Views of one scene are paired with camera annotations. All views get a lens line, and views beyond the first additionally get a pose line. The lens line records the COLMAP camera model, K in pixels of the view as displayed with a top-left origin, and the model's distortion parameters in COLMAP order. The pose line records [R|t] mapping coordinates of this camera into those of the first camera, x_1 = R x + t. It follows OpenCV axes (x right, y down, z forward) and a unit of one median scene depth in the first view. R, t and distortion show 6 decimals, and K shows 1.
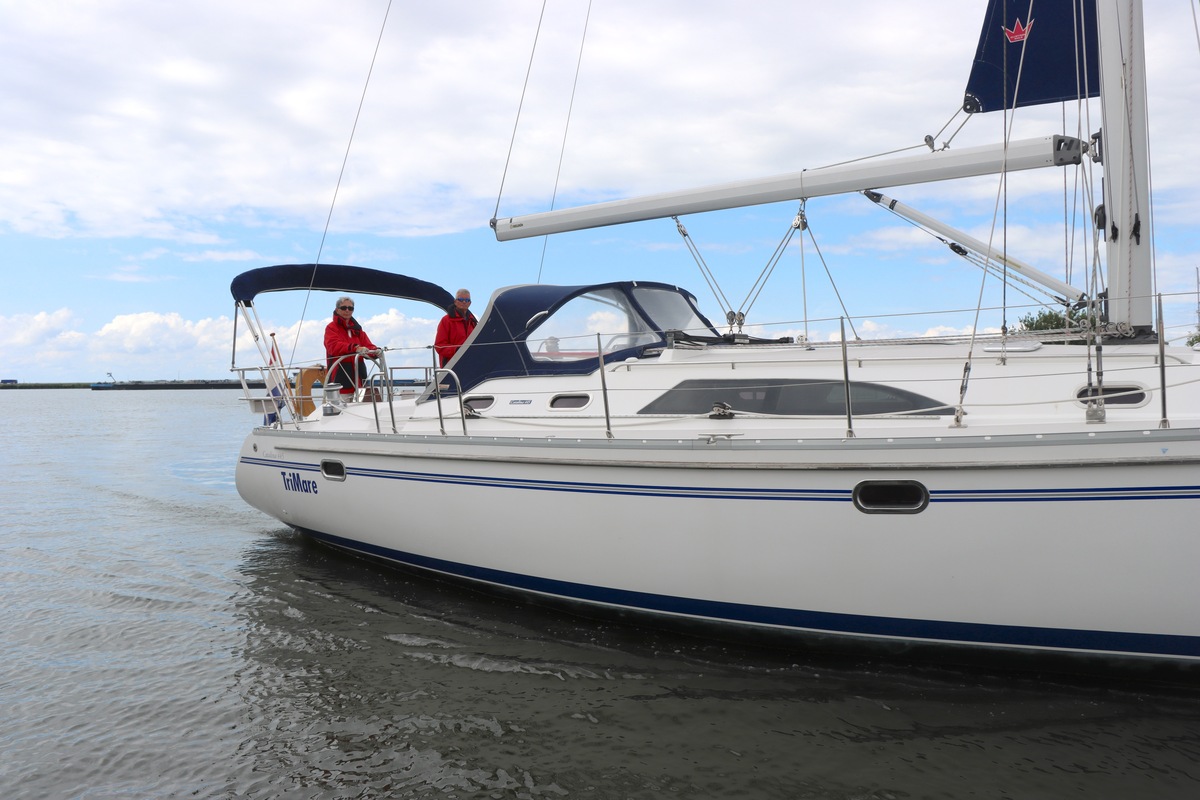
lens RADIAL K [[963.2, 0, 600.3], [0, 963.2, 414.8], [0, 0, 1]] dist [-0.131720, 0.001357]
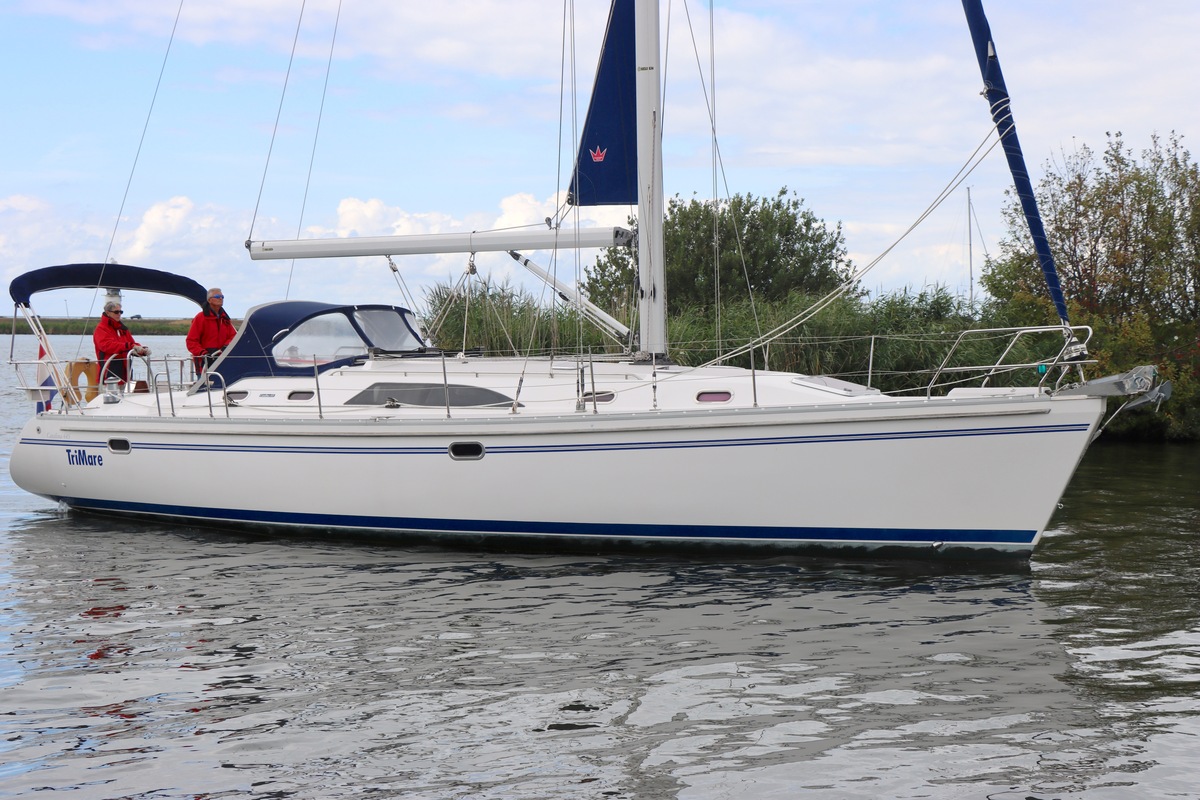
lens RADIAL K [[2228.9, 0, 600.0], [0, 2228.9, 400.0], [0, 0, 1]] dist [0.156335, 0.267020]
pose [[0.998537, 0.012942, 0.052505, 0.219735], [-0.012547, 0.999890, -0.007849, 0.012364], [-0.052601, 0.007179, 0.998590, -2.174205]]
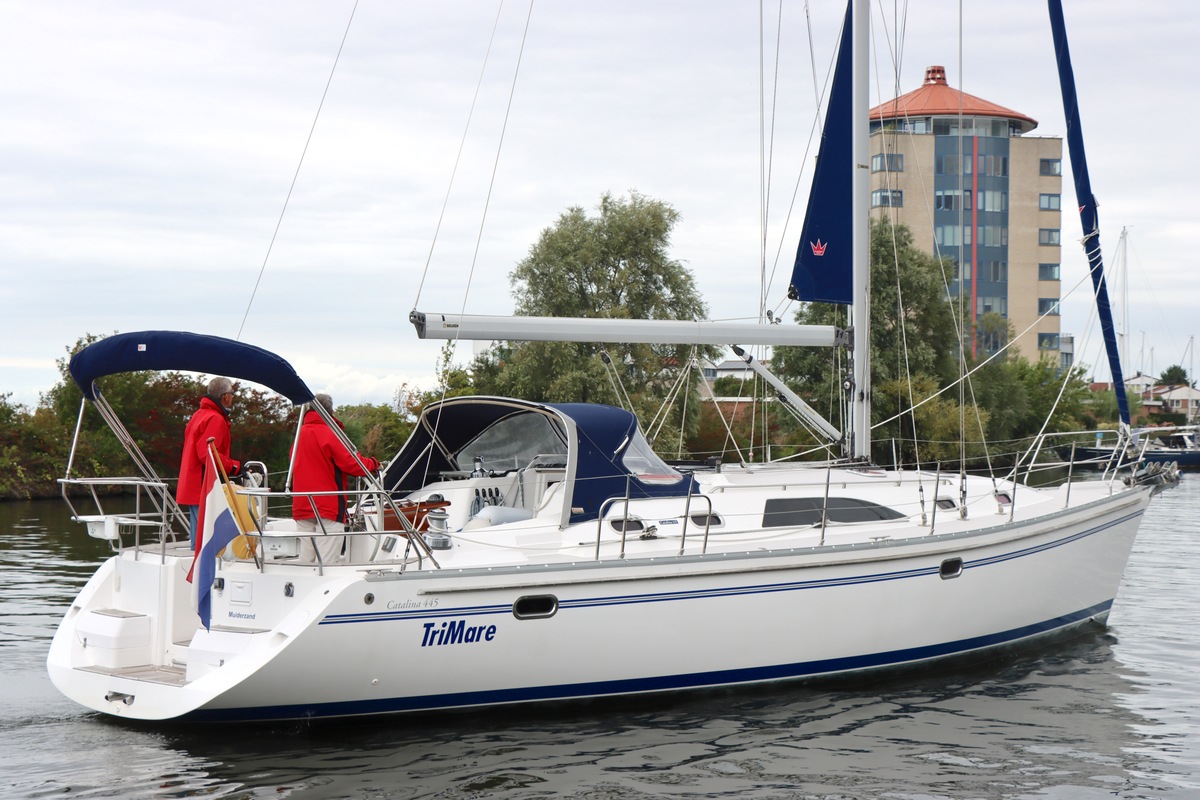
lens RADIAL K [[2228.9, 0, 600.0], [0, 2228.9, 400.0], [0, 0, 1]] dist [0.156335, 0.267020]
pose [[0.183012, 0.021972, 0.982865, -2.441250], [0.032568, 0.999066, -0.028399, -0.077945], [-0.982571, 0.037208, 0.182125, 0.580006]]
